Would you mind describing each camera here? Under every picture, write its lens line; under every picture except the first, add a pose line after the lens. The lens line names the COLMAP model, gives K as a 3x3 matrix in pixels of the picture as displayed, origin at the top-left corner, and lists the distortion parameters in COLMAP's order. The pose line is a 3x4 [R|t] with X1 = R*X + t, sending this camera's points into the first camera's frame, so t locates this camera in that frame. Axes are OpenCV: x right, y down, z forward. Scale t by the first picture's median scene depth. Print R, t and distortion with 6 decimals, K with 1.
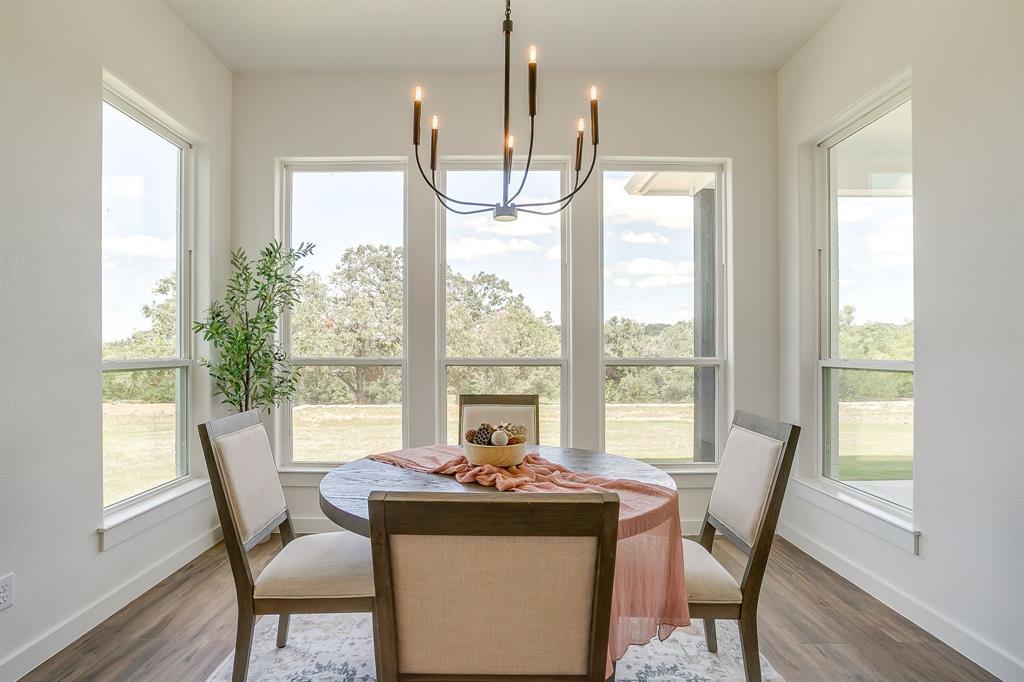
lens RADIAL K [[534.9, 0, 498.3], [0, 534.9, 353.6], [0, 0, 1]] dist [-0.067296, 0.039897]
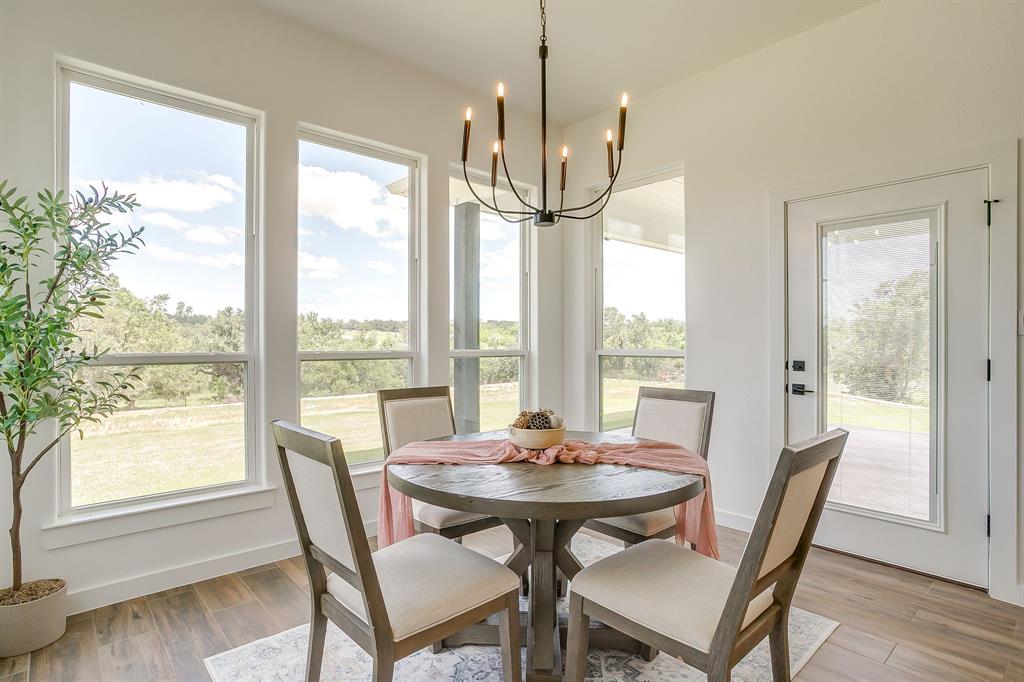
lens RADIAL K [[525.5, 0, 512.0], [0, 525.5, 341.0], [0, 0, 1]] dist [-0.023269, 0.000788]
pose [[0.739420, 0.001449, 0.673243, -0.158702], [0.005875, 0.999946, -0.008605, -0.000264], [-0.673219, 0.010318, 0.739371, 0.048447]]
